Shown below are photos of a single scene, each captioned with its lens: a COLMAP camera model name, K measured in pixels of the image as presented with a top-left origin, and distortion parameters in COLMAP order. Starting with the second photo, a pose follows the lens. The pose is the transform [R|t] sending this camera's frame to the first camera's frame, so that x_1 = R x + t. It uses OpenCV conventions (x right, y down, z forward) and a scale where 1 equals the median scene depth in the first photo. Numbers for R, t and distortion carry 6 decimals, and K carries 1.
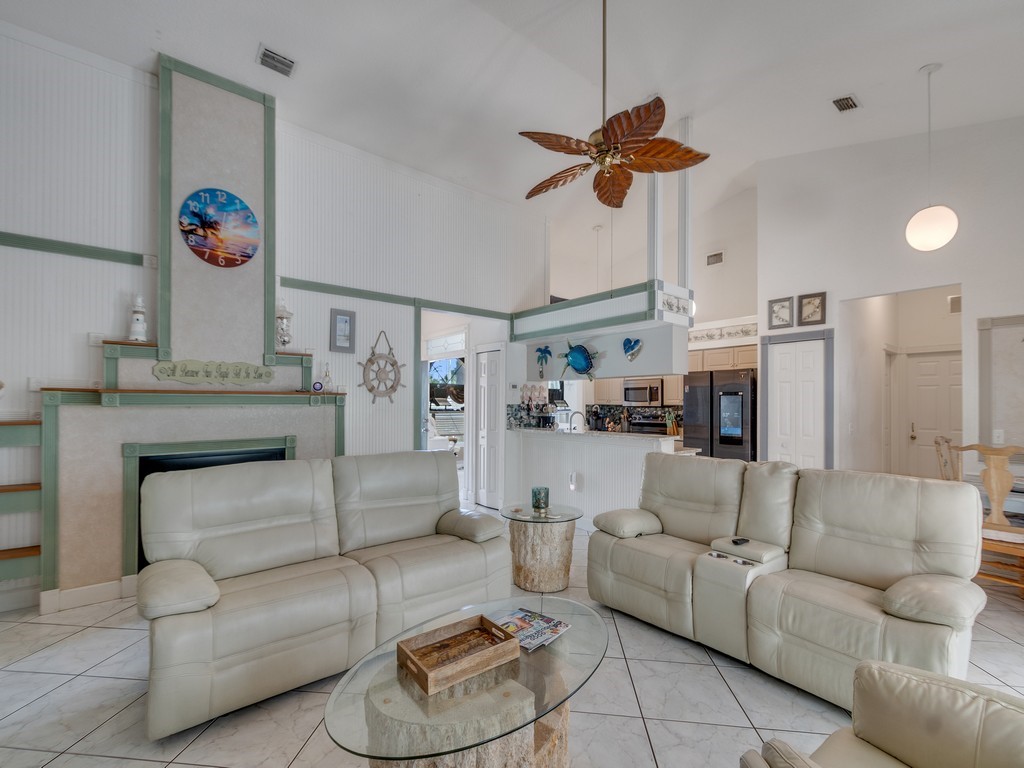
lens RADIAL K [[449.7, 0, 469.0], [0, 449.7, 401.3], [0, 0, 1]] dist [0.006019, -0.001197]
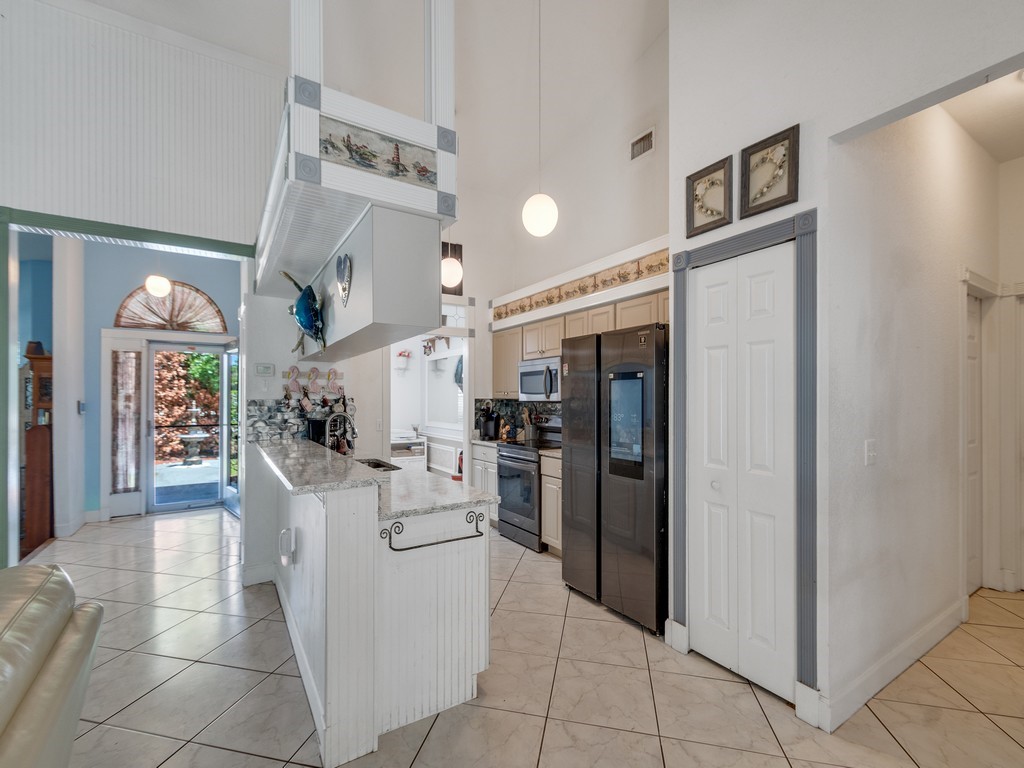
lens RADIAL K [[449.7, 0, 461.8], [0, 449.7, 399.4], [0, 0, 1]] dist [0.006019, -0.001197]
pose [[0.993653, -0.007151, -0.112260, 0.469177], [0.007979, 0.999944, 0.006925, 0.004734], [0.112205, -0.007777, 0.993655, 0.489386]]
